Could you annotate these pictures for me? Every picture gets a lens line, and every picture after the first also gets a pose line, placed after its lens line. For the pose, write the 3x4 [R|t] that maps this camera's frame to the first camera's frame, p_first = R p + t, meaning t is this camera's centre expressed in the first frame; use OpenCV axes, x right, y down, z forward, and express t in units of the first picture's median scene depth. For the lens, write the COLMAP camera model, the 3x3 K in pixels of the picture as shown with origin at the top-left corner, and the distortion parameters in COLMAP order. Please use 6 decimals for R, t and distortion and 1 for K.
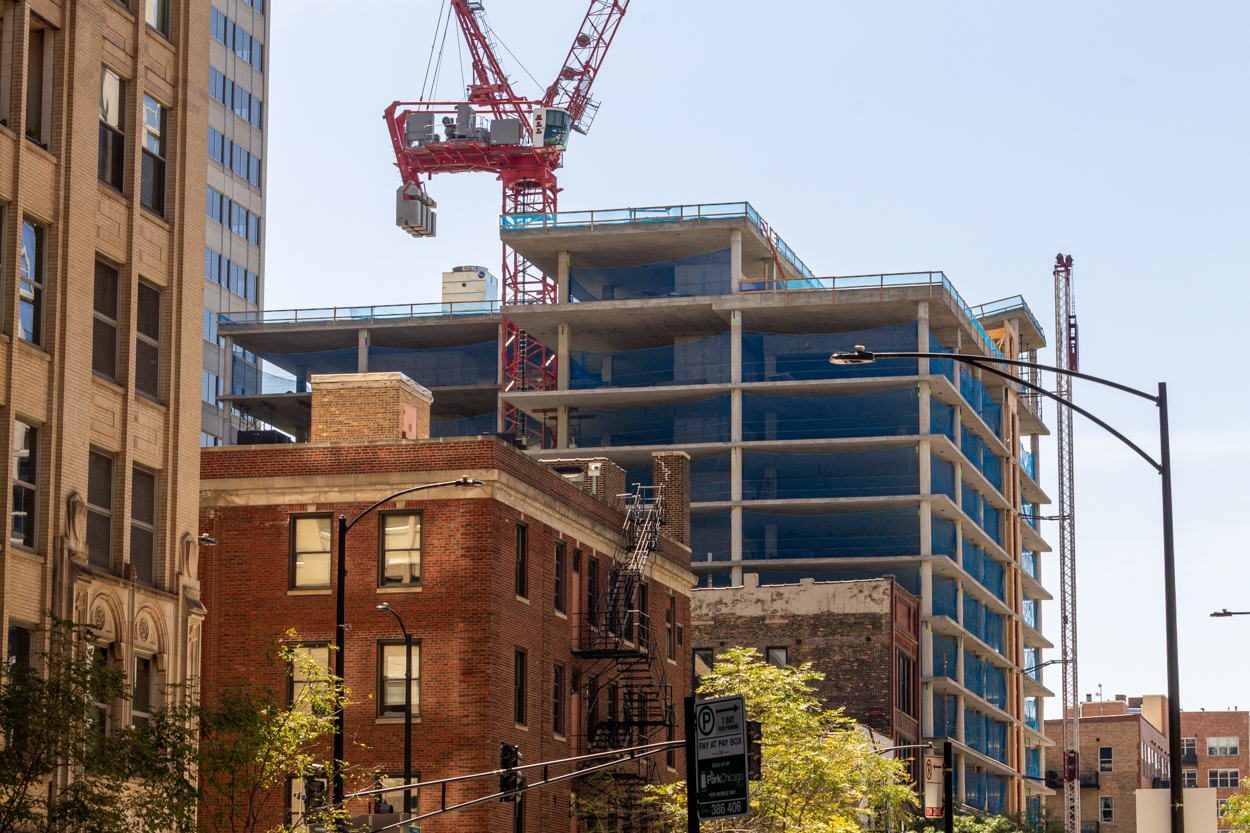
lens RADIAL K [[3214.8, 0, 625.0], [0, 3214.8, 416.5], [0, 0, 1]] dist [-0.011692, -0.539128]
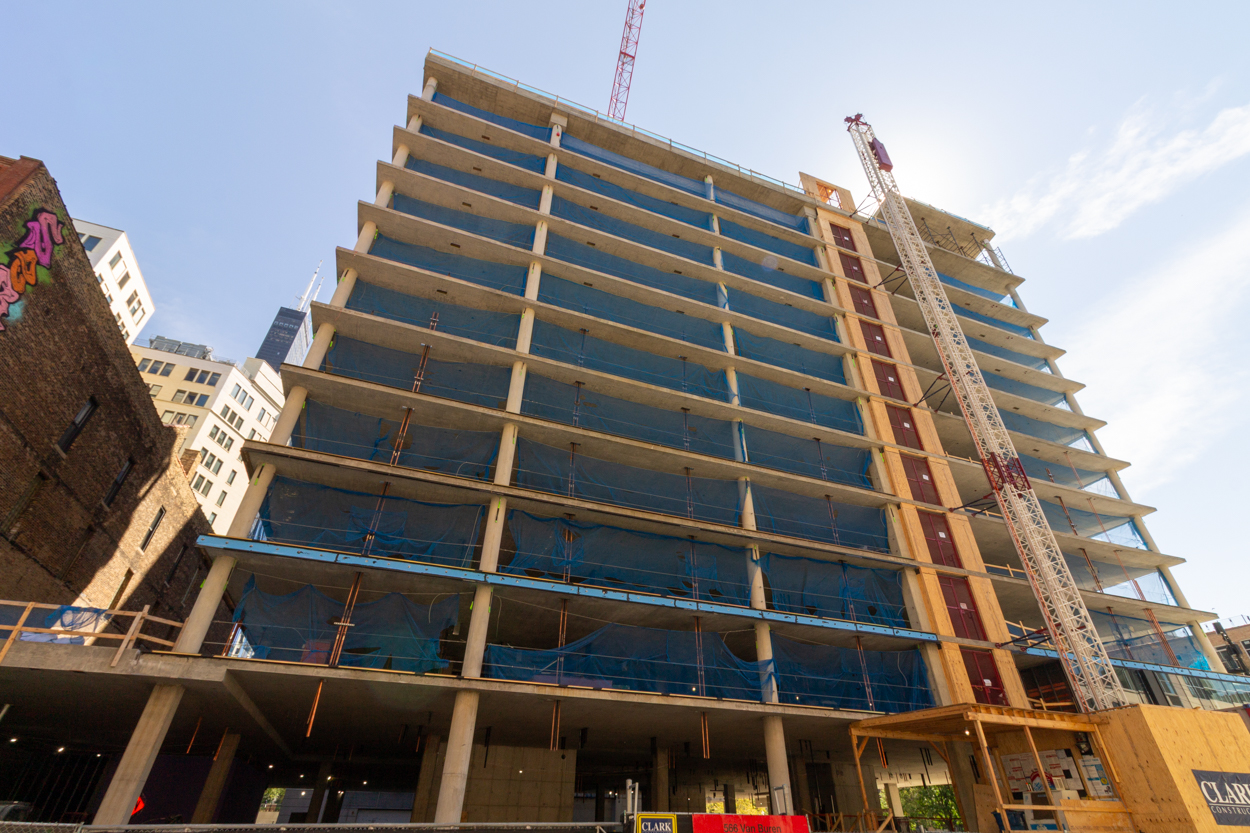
lens RADIAL K [[568.7, 0, 625.0], [0, 568.7, 416.5], [0, 0, 1]] dist [0.001260, 0.000124]
pose [[0.569863, -0.467264, -0.675959, 0.215600], [0.126835, 0.862752, -0.489460, 0.176690], [0.811892, 0.193190, 0.550916, 0.983568]]
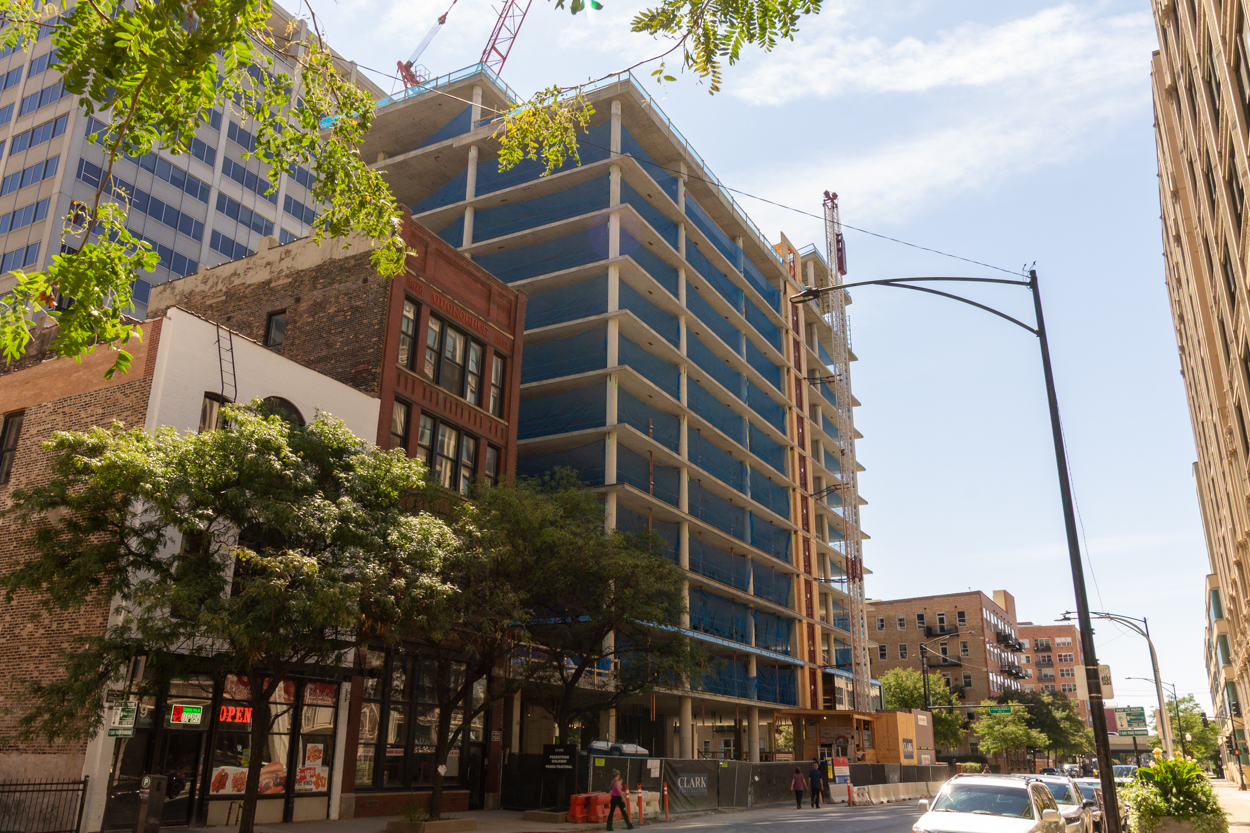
lens RADIAL K [[991.9, 0, 625.0], [0, 991.9, 416.5], [0, 0, 1]] dist [0.005350, 0.003043]
pose [[0.970451, -0.072589, -0.230123, 0.168711], [0.035743, 0.986402, -0.160416, 0.126756], [0.238638, 0.147451, 0.959849, 0.704147]]
